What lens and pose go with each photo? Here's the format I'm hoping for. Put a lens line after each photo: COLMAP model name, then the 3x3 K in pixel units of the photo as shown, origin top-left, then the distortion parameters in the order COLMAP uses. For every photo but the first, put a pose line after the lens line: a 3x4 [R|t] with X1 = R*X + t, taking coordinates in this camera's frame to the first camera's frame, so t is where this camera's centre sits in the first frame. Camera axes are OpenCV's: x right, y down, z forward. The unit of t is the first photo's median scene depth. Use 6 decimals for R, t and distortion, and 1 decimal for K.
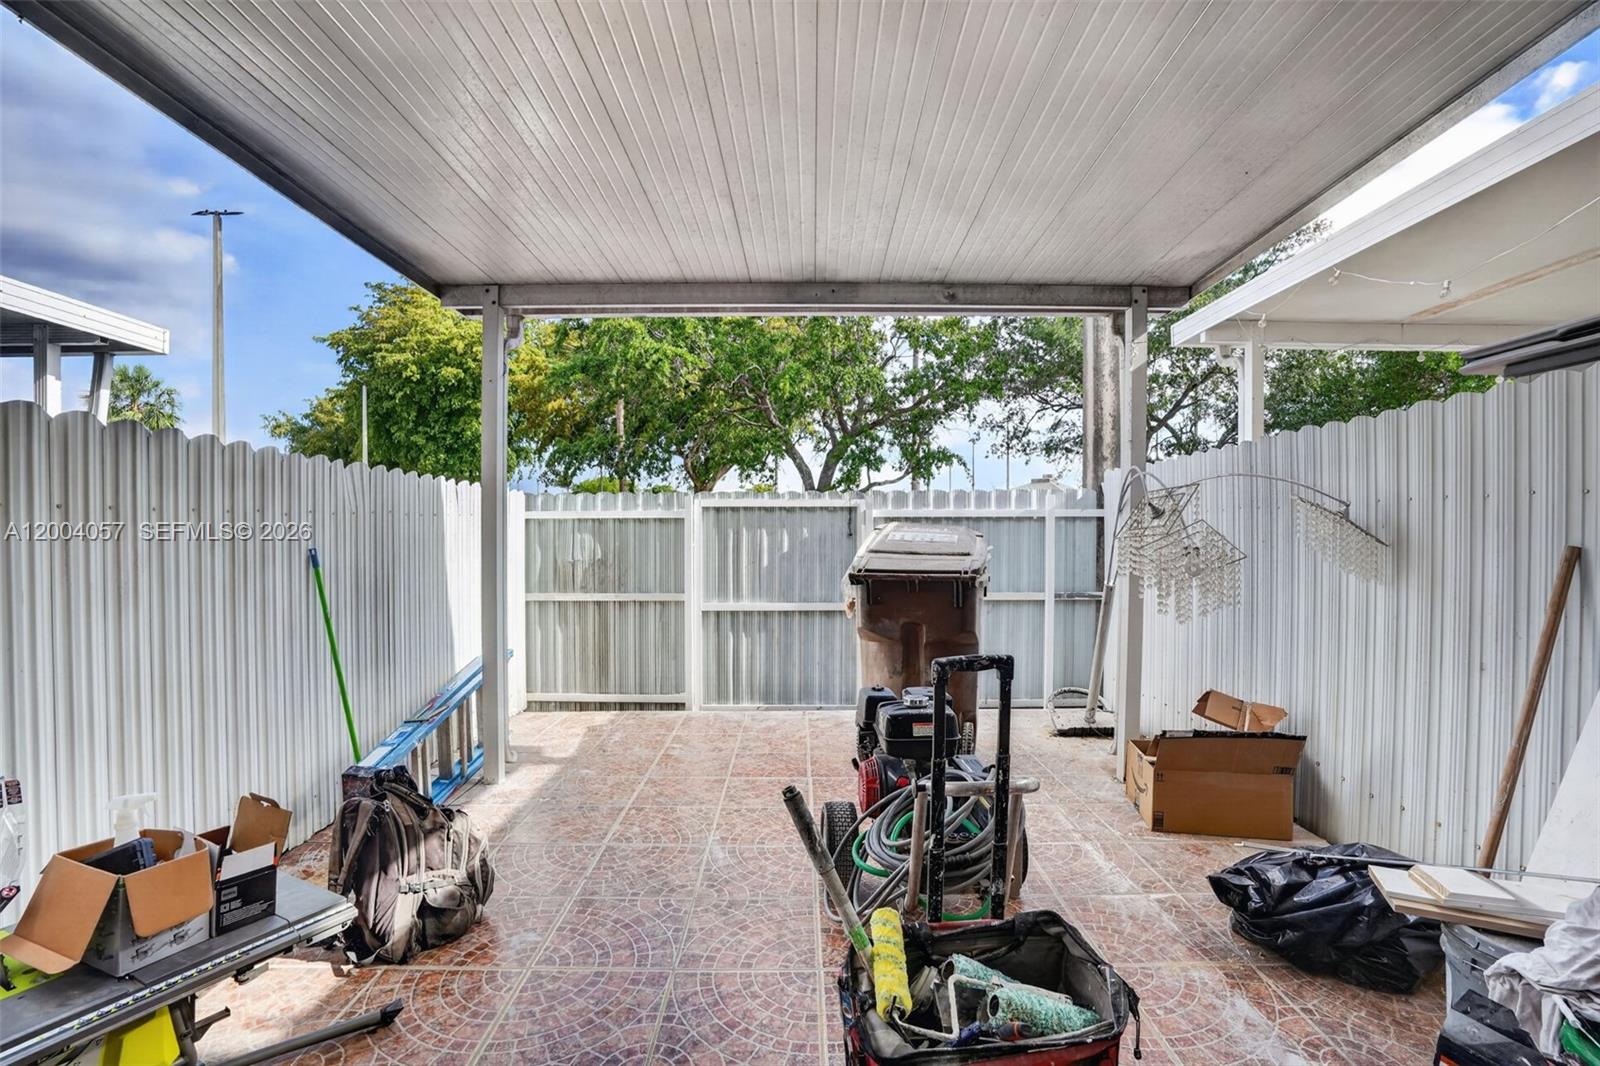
lens RADIAL K [[745.6, 0, 808.7], [0, 745.6, 524.3], [0, 0, 1]] dist [-0.034575, -0.000807]
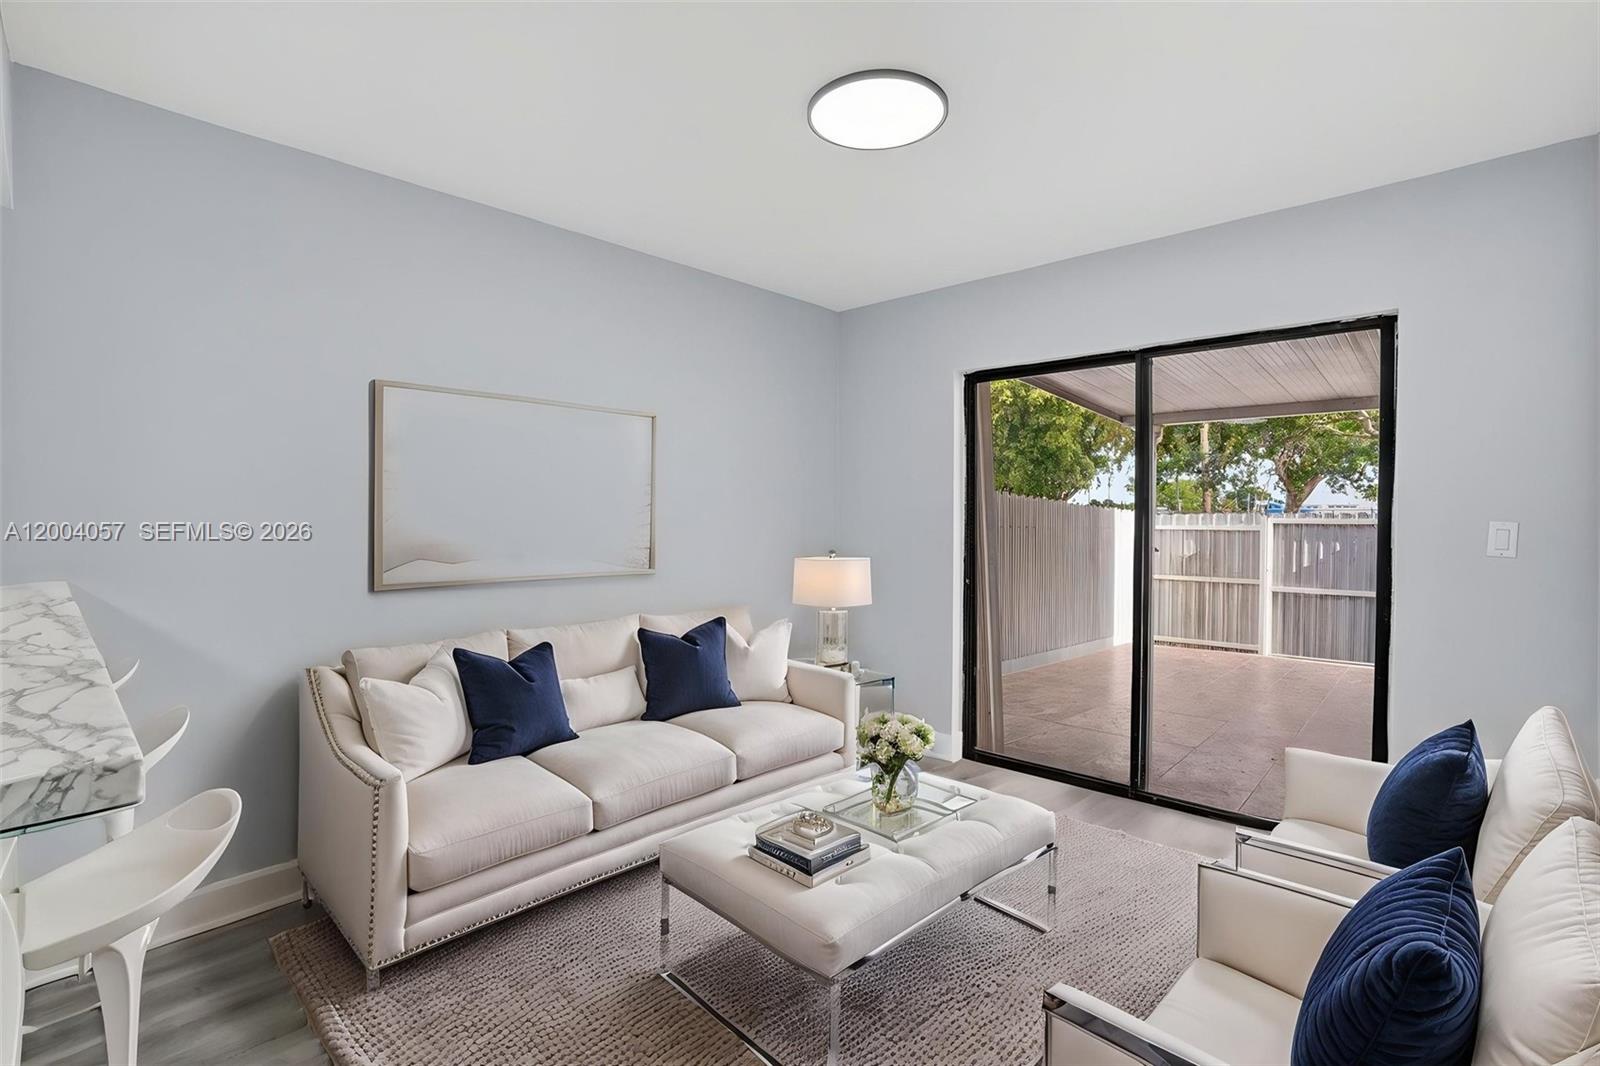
lens RADIAL K [[745.6, 0, 808.8], [0, 745.6, 532.5], [0, 0, 1]] dist [-0.034575, -0.000807]
pose [[0.743128, 0.018049, -0.668906, 0.149495], [-0.014555, 0.999836, 0.010808, -0.006836], [0.668991, 0.001704, 0.743269, -0.719269]]
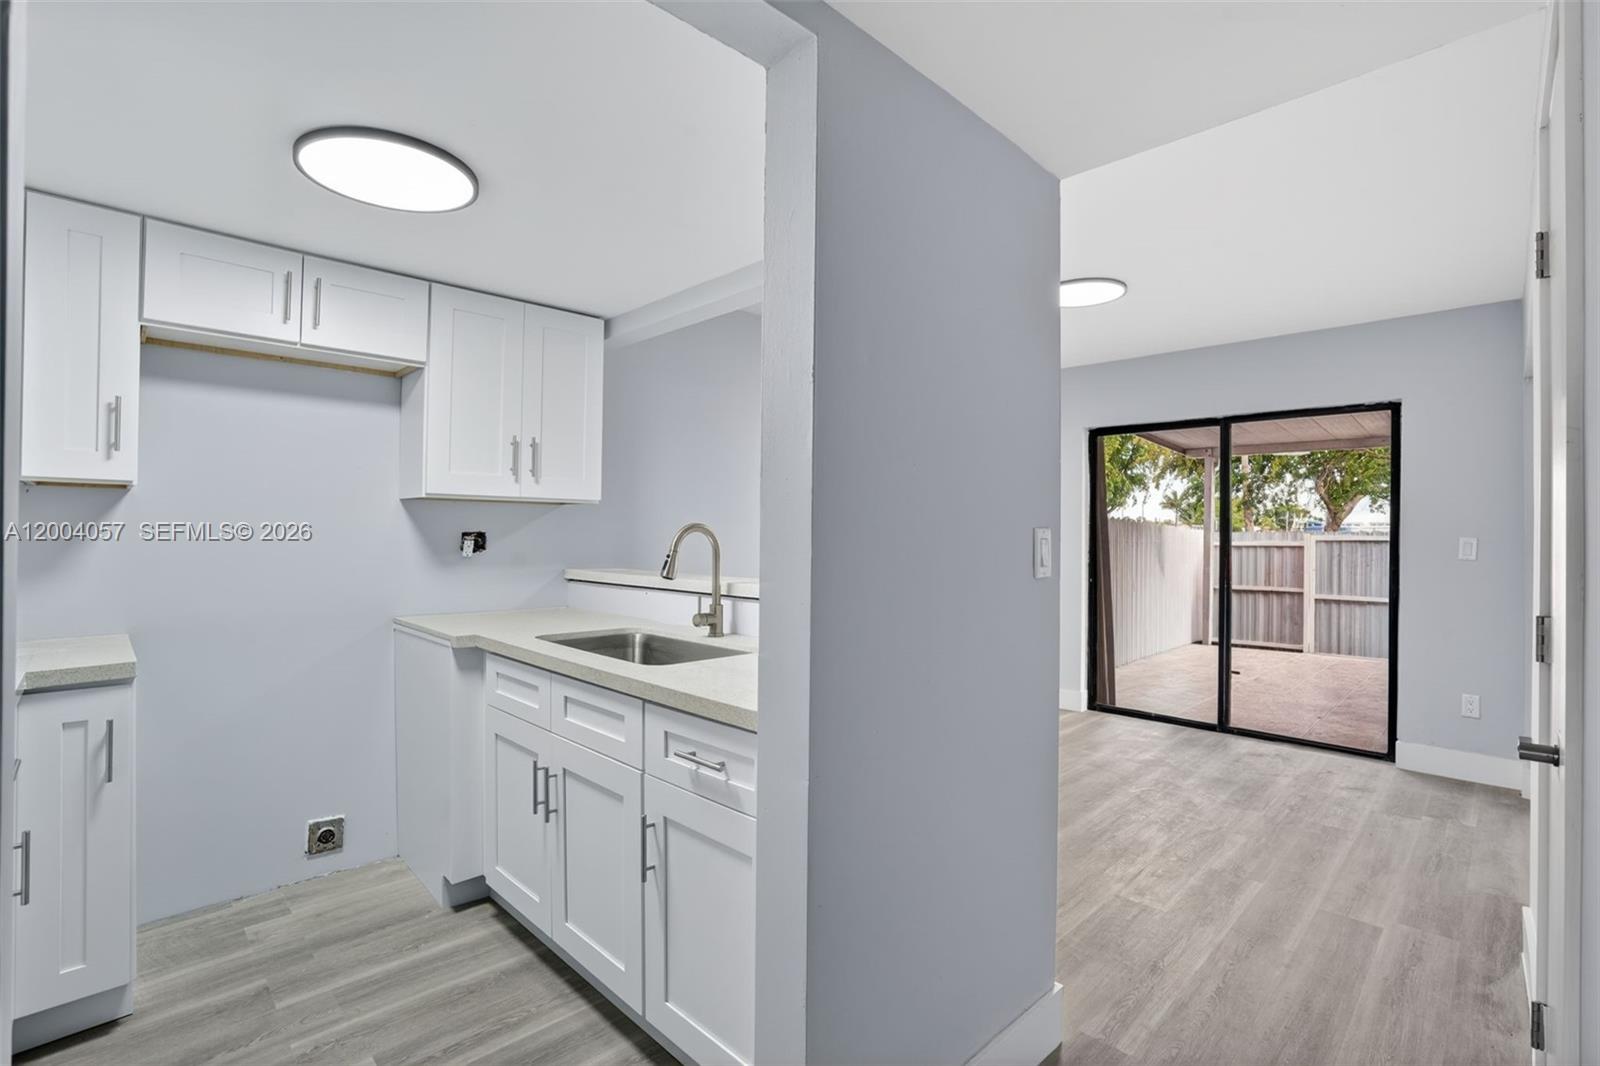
lens RADIAL K [[745.6, 0, 802.1], [0, 745.6, 529.5], [0, 0, 1]] dist [-0.034575, -0.000807]
pose [[0.711947, 0.004536, -0.702219, 0.201506], [-0.019937, 0.999707, -0.013756, -0.000189], [0.701950, 0.023794, 0.711828, -1.057043]]
